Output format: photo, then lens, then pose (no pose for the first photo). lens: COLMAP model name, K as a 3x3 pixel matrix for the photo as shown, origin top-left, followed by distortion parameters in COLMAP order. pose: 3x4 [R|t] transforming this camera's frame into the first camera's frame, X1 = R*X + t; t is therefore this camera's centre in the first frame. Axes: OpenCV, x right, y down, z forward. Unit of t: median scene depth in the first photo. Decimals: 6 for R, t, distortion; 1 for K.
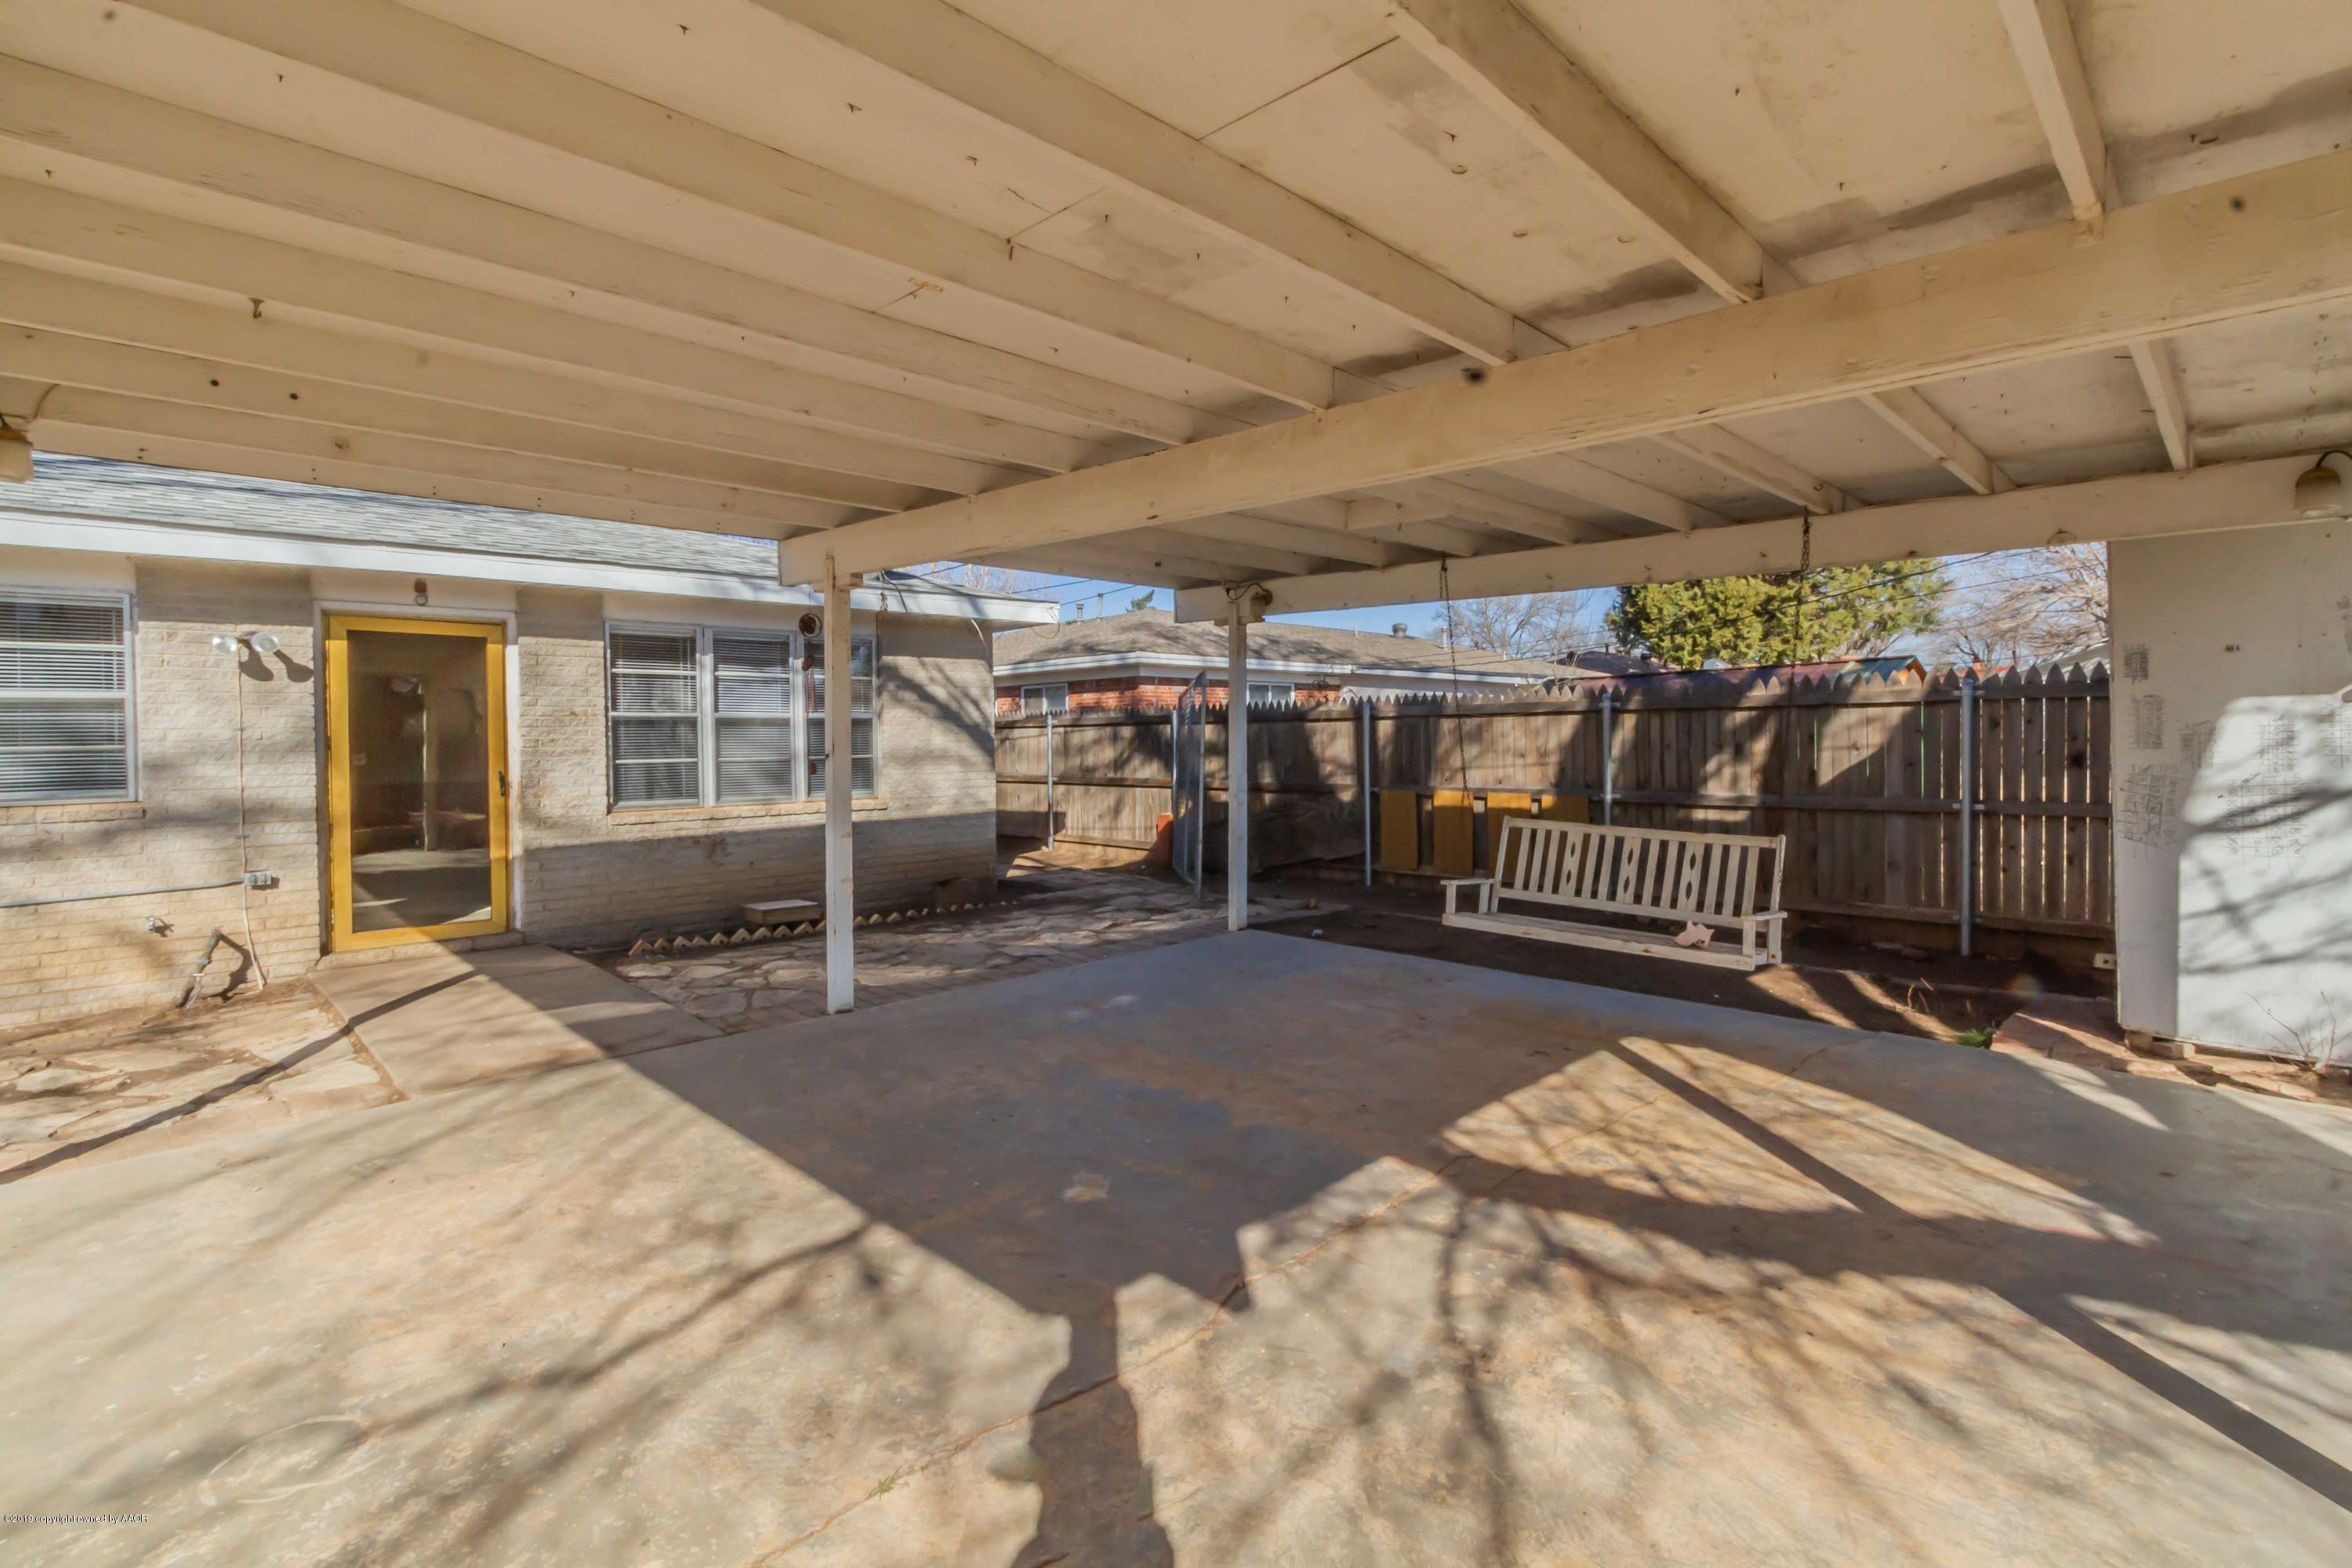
lens RADIAL K [[1098.8, 0, 1179.8], [0, 1098.8, 749.7], [0, 0, 1]] dist [0.000671, 0.000301]
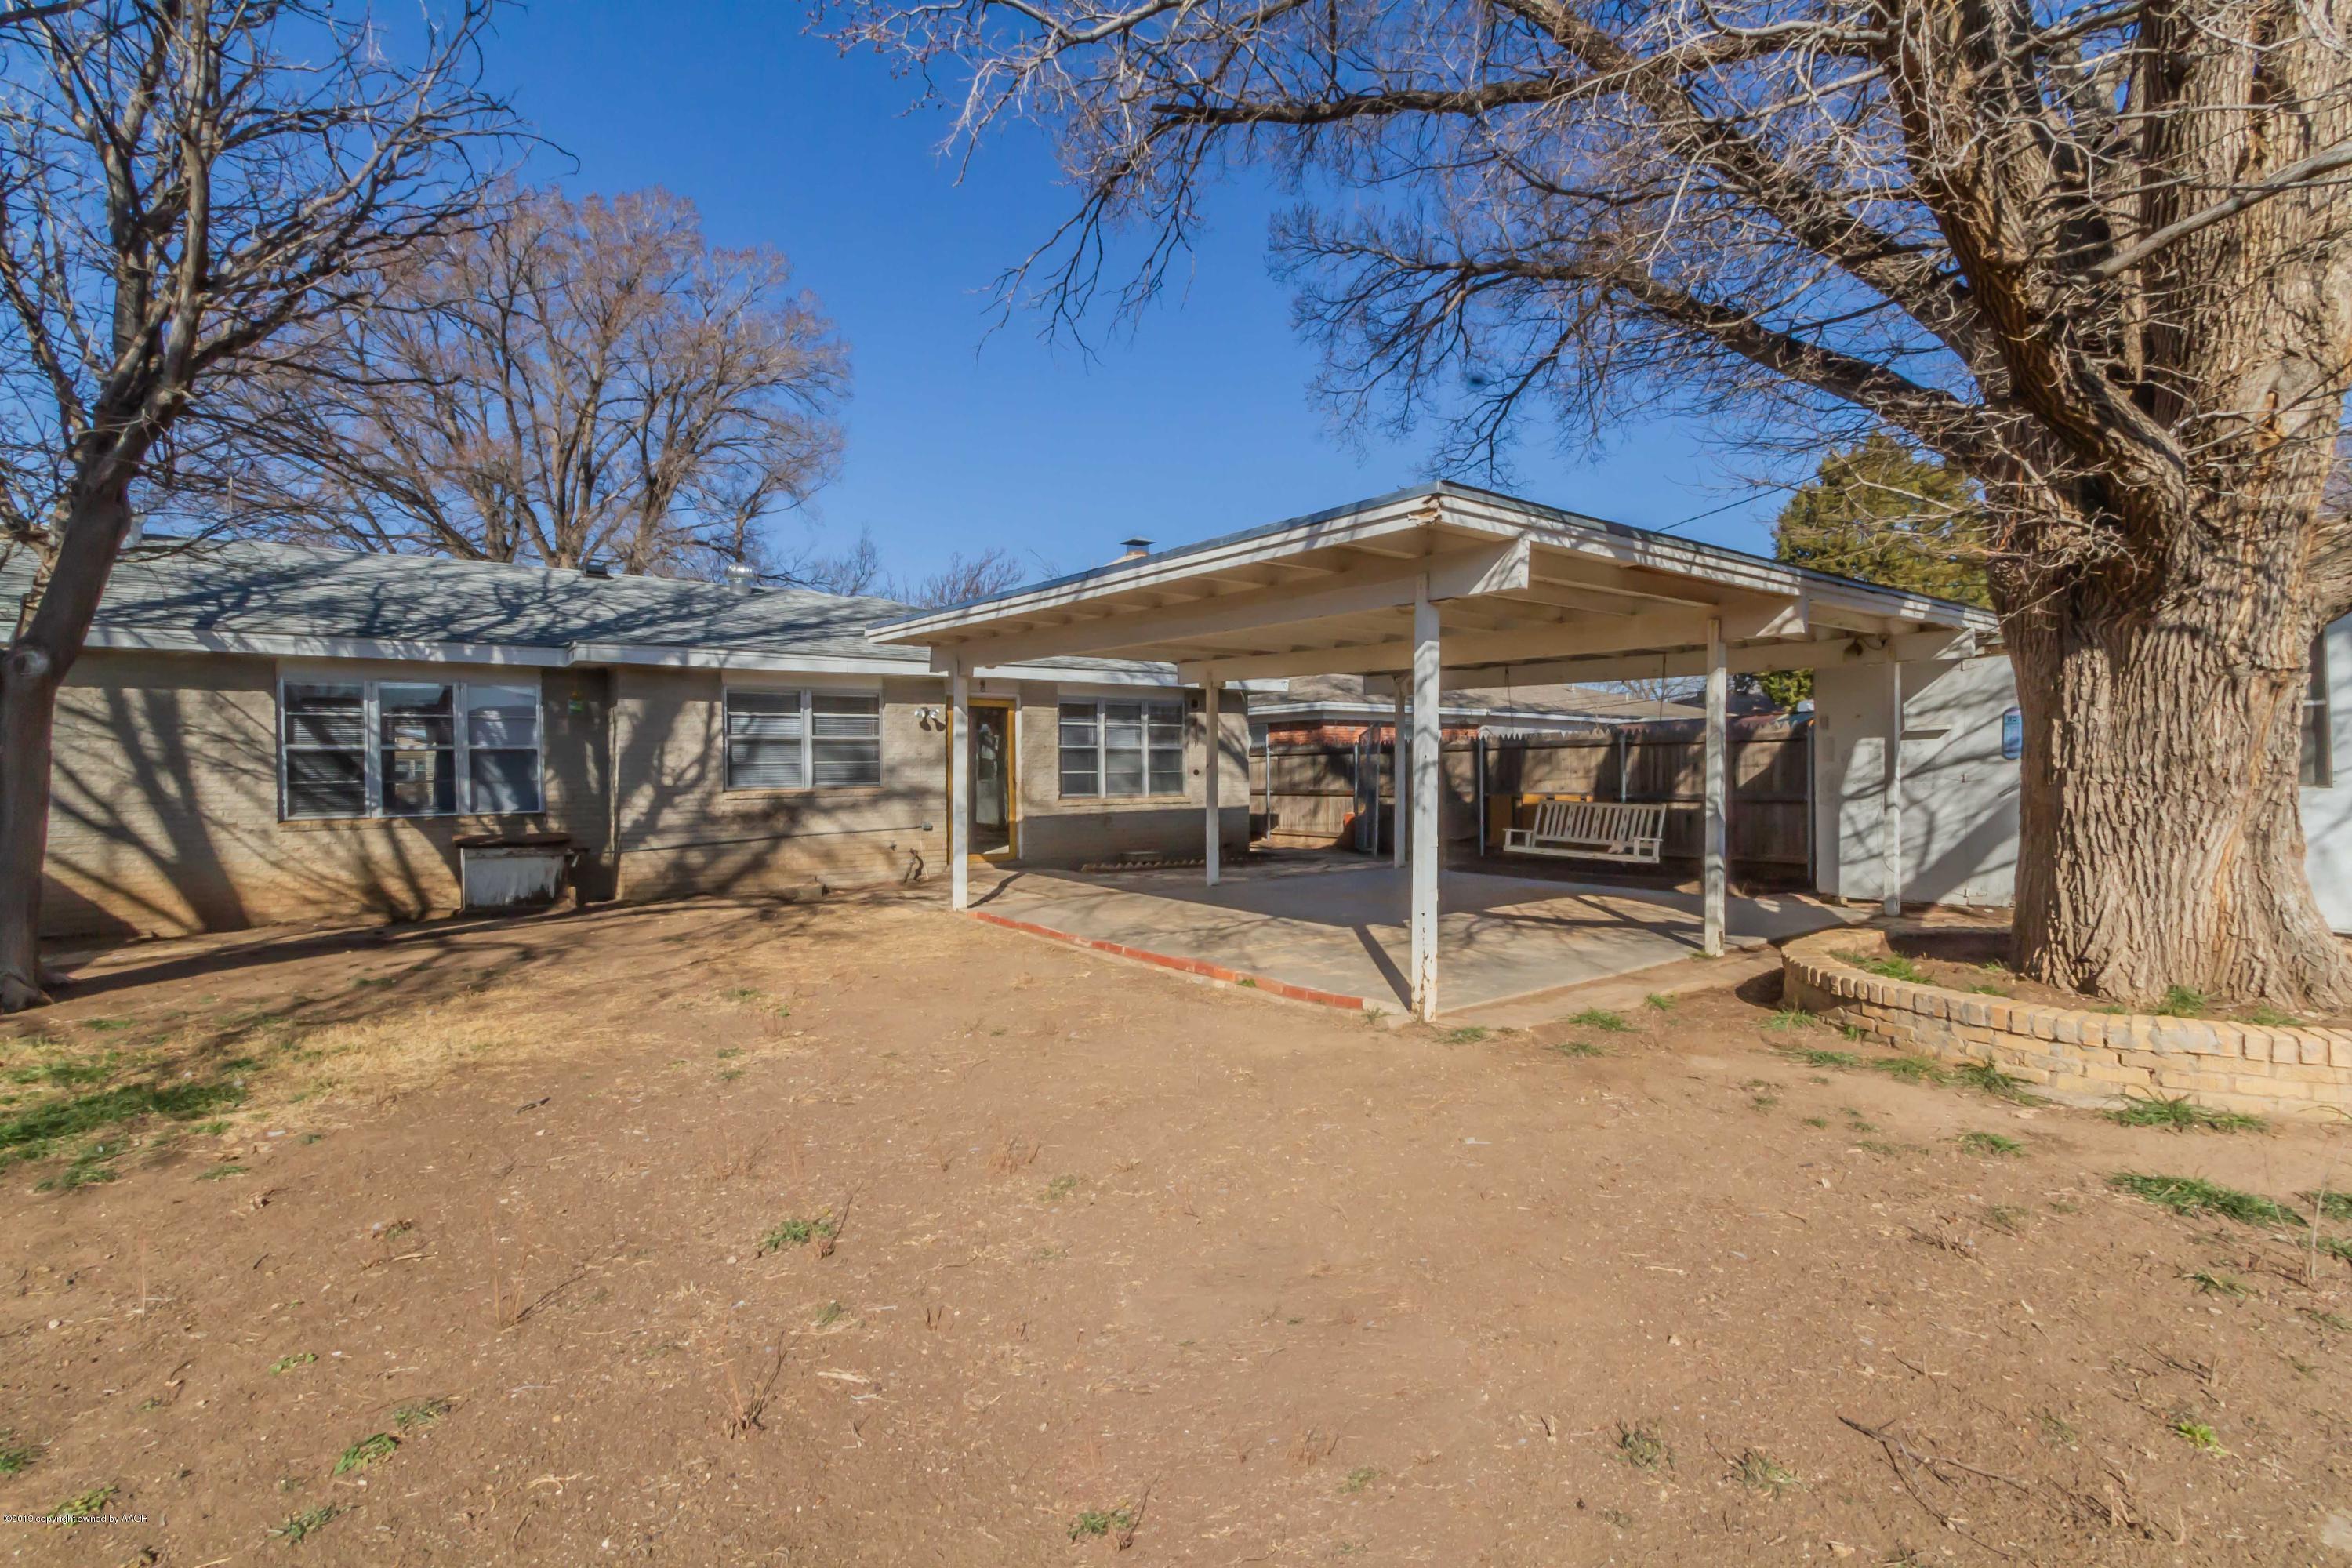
lens RADIAL K [[1075.0, 0, 1226.5], [0, 1075.0, 782.6], [0, 0, 1]] dist [0.001597, 0.000200]
pose [[0.994992, 0.003359, -0.099898, -0.045353], [-0.003419, 0.999994, -0.000427, 0.024197], [0.099896, 0.000767, 0.994998, -0.657255]]
